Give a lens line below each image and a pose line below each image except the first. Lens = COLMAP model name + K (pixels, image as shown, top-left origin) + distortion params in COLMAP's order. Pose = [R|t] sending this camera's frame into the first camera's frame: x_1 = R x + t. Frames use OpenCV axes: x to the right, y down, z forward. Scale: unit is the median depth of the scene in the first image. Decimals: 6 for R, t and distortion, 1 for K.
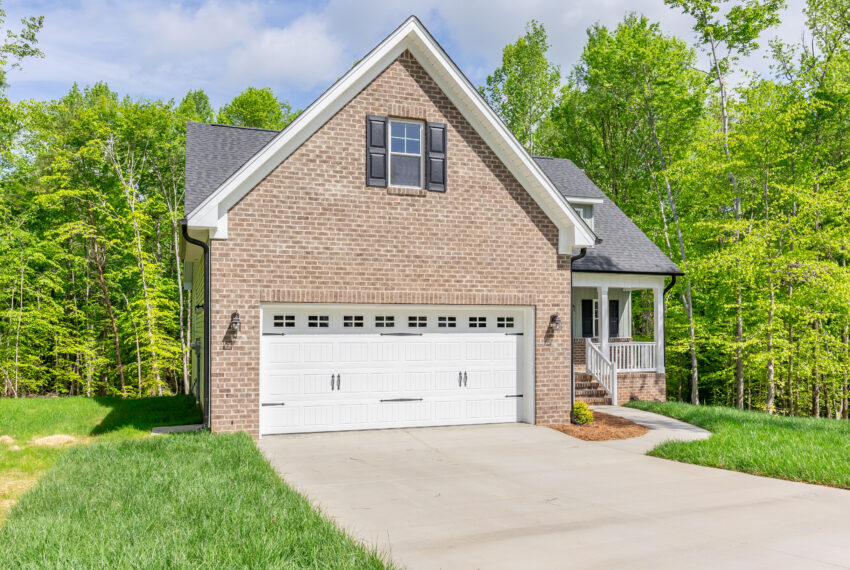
lens RADIAL K [[658.2, 0, 407.0], [0, 658.2, 321.7], [0, 0, 1]] dist [-0.006142, -0.015180]
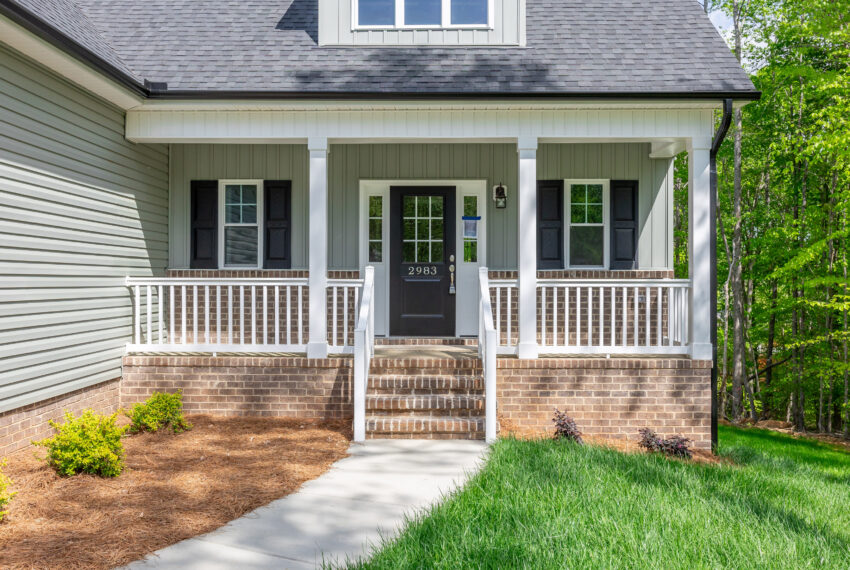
lens RADIAL K [[817.7, 0, 417.9], [0, 817.7, 273.4], [0, 0, 1]] dist [0.004148, 0.000000]
pose [[0.937766, 0.002930, -0.347254, 0.677288], [-0.001452, 0.999989, 0.004514, 0.043601], [0.347264, -0.003729, 0.937760, 0.841493]]
